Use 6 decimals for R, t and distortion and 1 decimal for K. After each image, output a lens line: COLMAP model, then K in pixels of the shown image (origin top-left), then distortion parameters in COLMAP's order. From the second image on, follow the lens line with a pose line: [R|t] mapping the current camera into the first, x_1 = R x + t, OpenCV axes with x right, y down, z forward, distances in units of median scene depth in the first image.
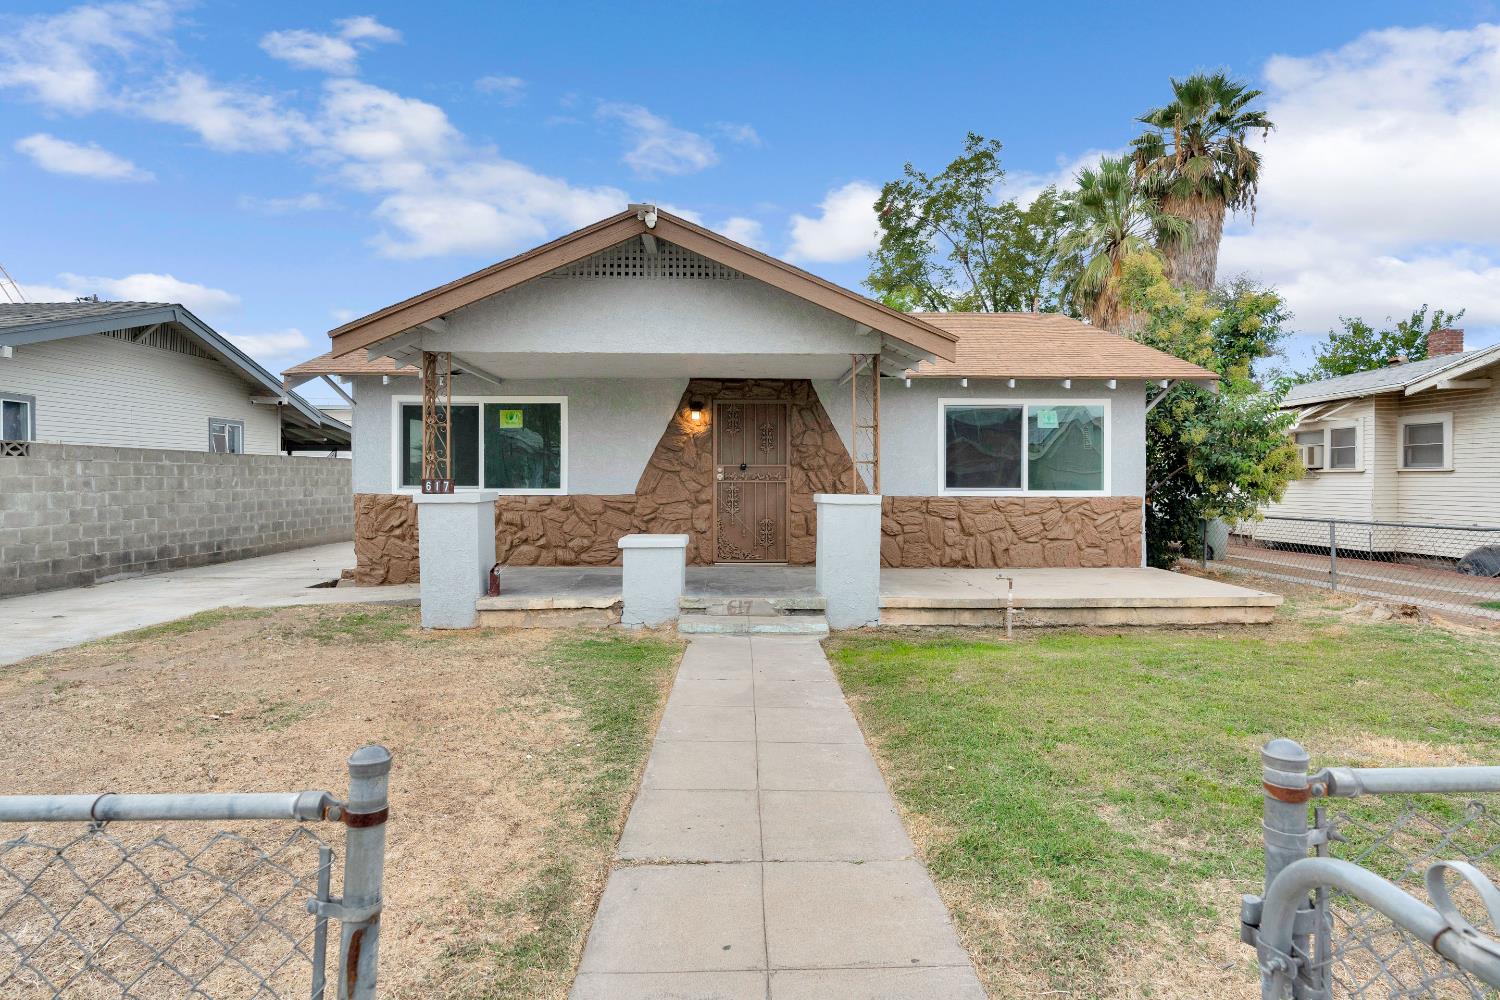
lens RADIAL K [[753.1, 0, 744.6], [0, 753.1, 488.6], [0, 0, 1]] dist [-0.003413, -0.000517]
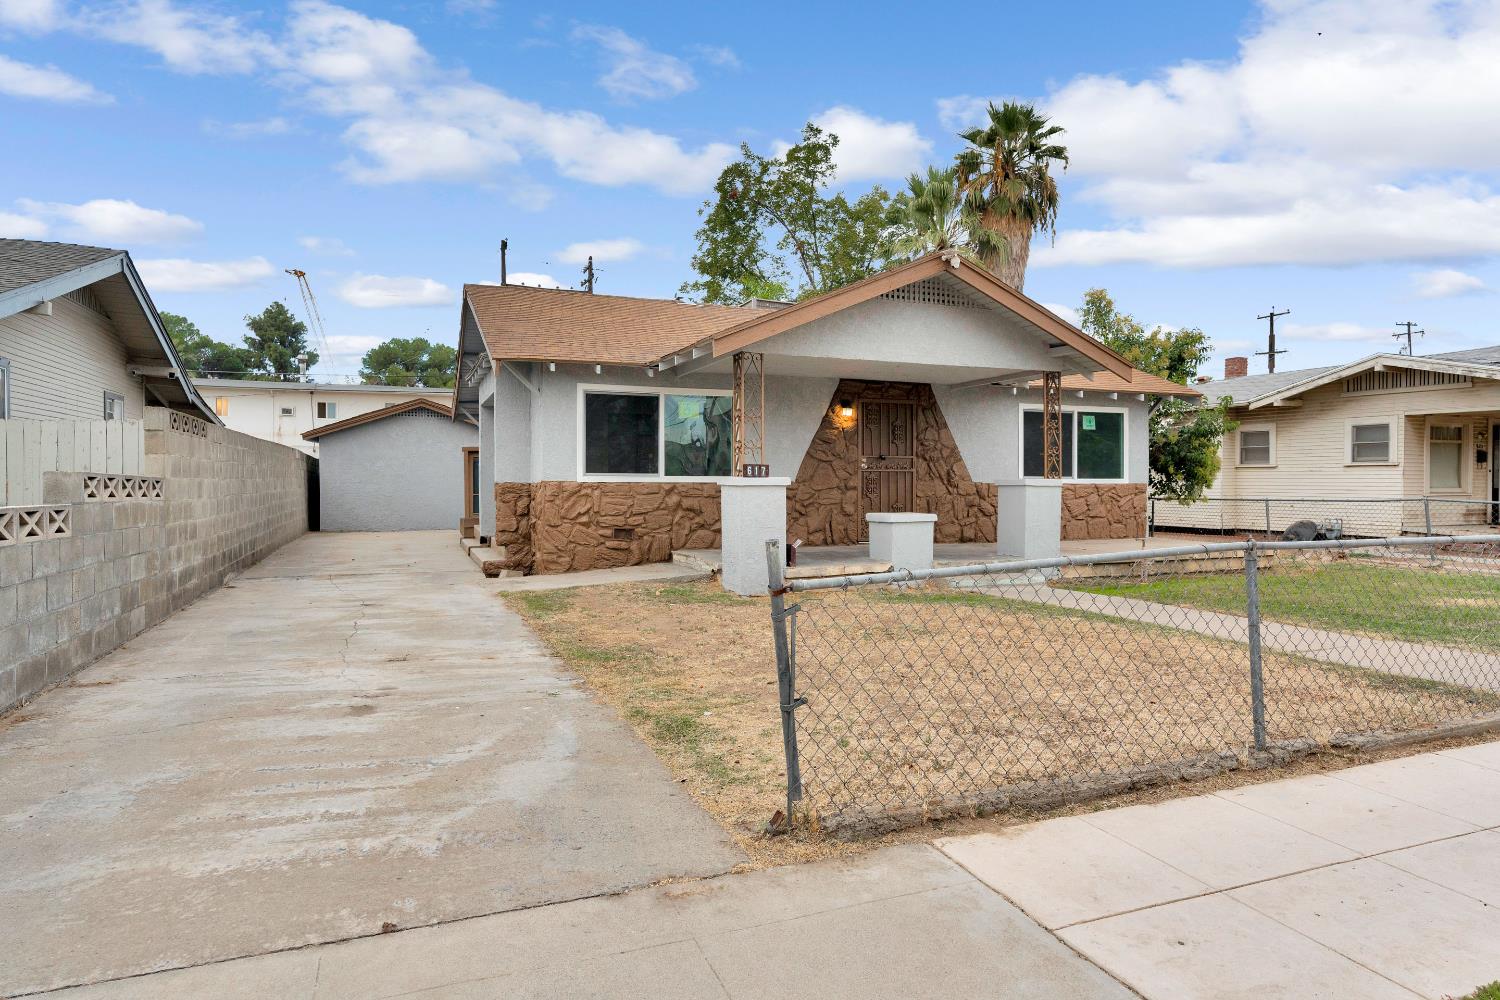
lens RADIAL K [[885.2, 0, 750.0], [0, 885.2, 500.0], [0, 0, 1]] dist [-0.004891, -0.000773]
pose [[0.932147, -0.007683, 0.361999, -0.677562], [0.003467, 0.999918, 0.012295, 0.018090], [-0.362064, -0.010205, 0.932097, -0.186909]]
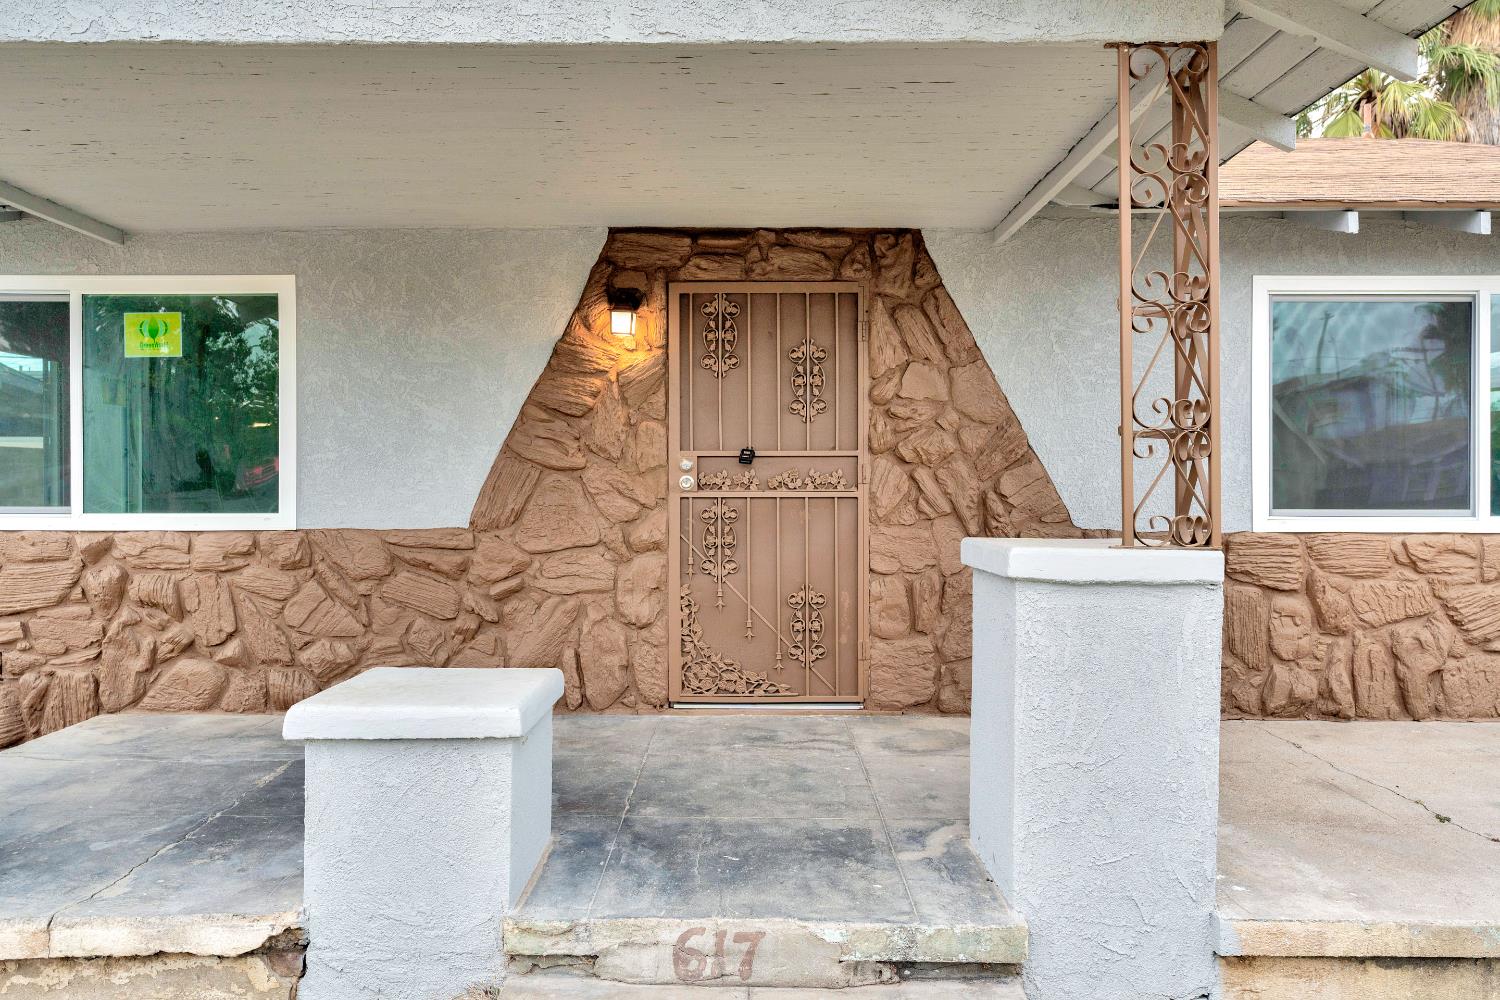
lens RADIAL K [[1038.6, 0, 747.7], [0, 1038.6, 495.7], [0, 0, 1]] dist [0.000870, 0.001842]
pose [[0.999798, -0.001475, -0.020021, 0.009281], [0.001499, 0.999998, 0.001194, -0.009463], [0.020019, -0.001224, 0.999799, 0.466395]]
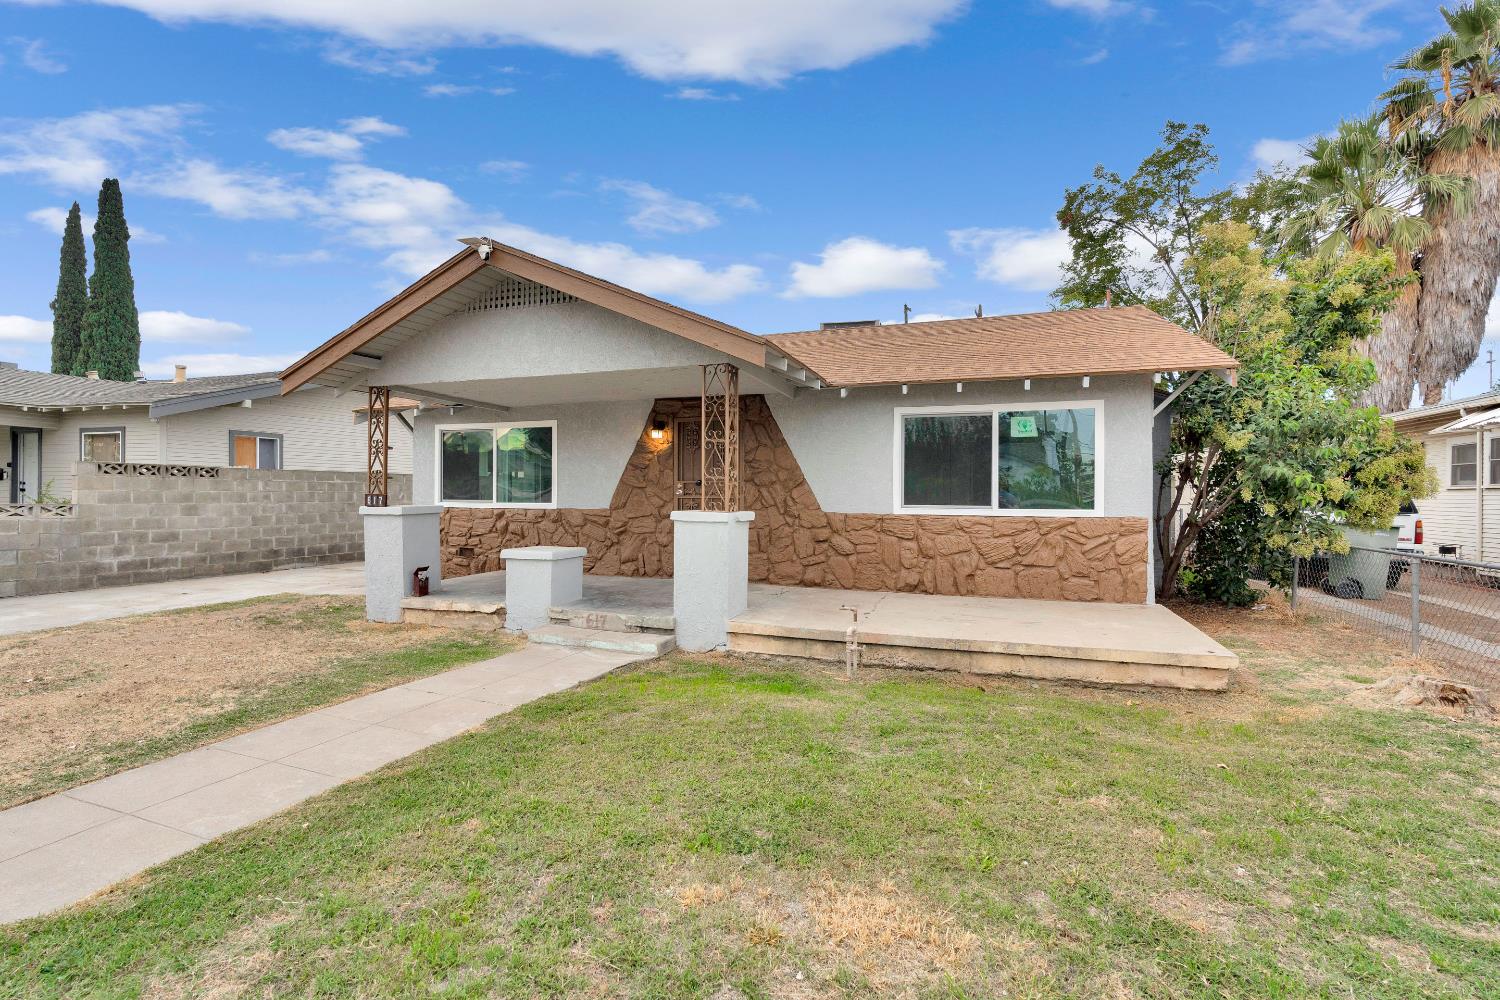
lens RADIAL K [[673.5, 0, 748.8], [0, 673.5, 496.9], [0, 0, 1]] dist [-0.009825, 0.003502]
pose [[0.935299, 0.003567, -0.353840, 0.383553], [-0.006532, 0.999953, -0.007186, -0.003798], [0.353798, 0.009032, 0.935278, 0.167134]]
